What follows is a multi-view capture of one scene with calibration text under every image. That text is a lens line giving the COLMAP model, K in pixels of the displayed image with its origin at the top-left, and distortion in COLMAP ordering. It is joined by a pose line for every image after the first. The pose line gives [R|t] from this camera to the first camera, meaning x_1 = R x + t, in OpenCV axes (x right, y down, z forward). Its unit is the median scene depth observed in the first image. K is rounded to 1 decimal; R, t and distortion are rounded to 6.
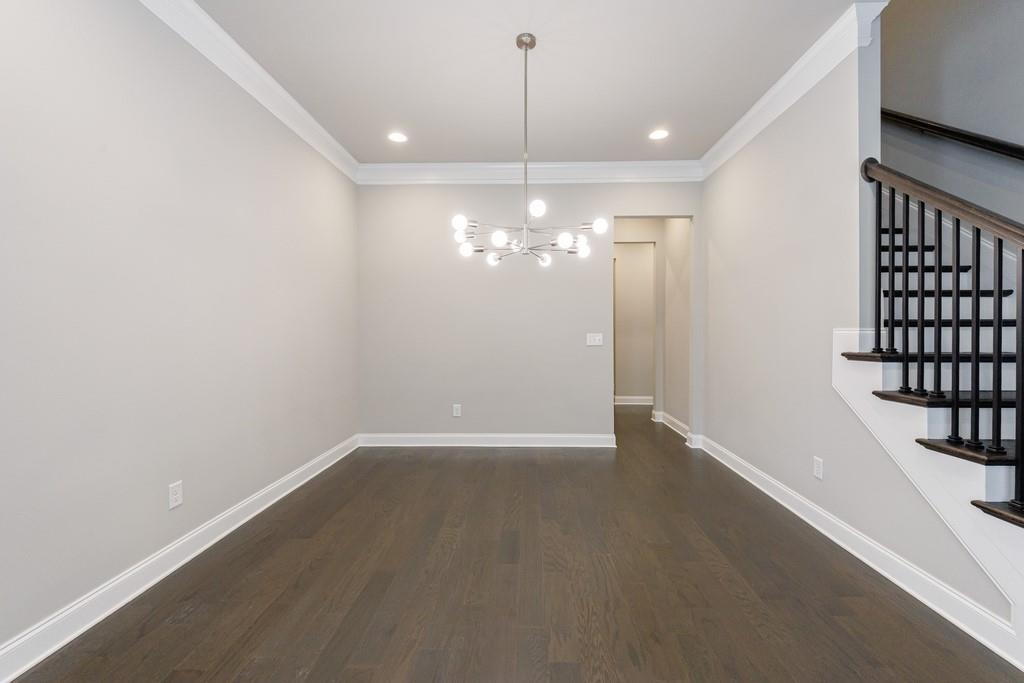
lens RADIAL K [[427.1, 0, 513.6], [0, 427.1, 333.1], [0, 0, 1]] dist [-0.001584, -0.000491]
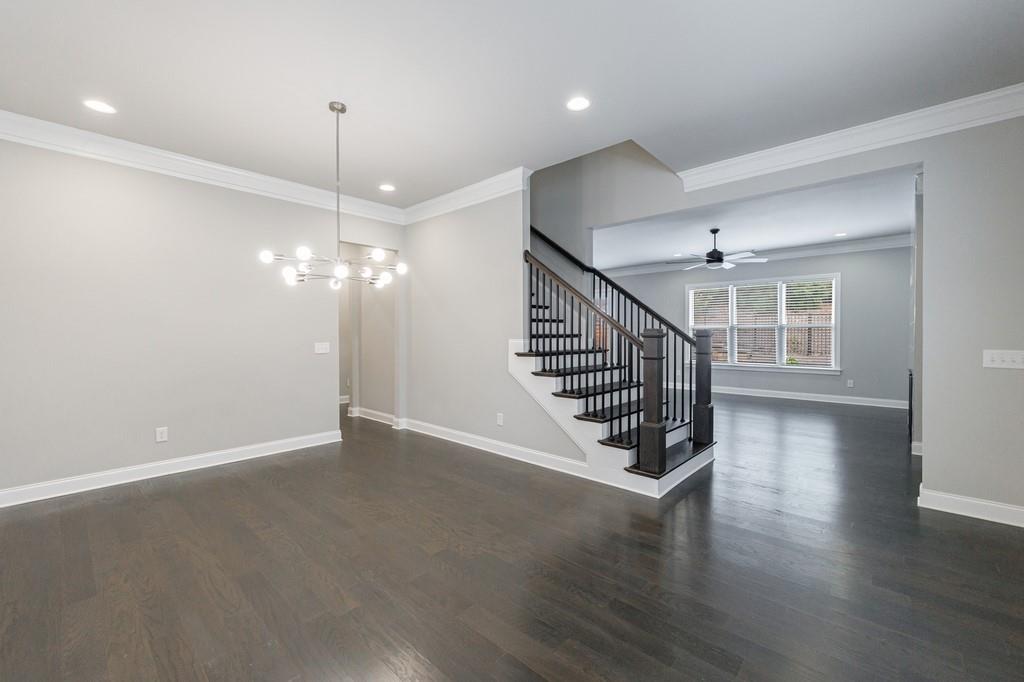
lens RADIAL K [[404.8, 0, 508.4], [0, 404.8, 335.5], [0, 0, 1]] dist [0.000613, -0.000104]
pose [[0.672685, -0.004816, 0.739913, -0.547947], [0.006983, 0.999976, 0.000160, -0.029055], [-0.739896, 0.005059, 0.672702, -0.150752]]
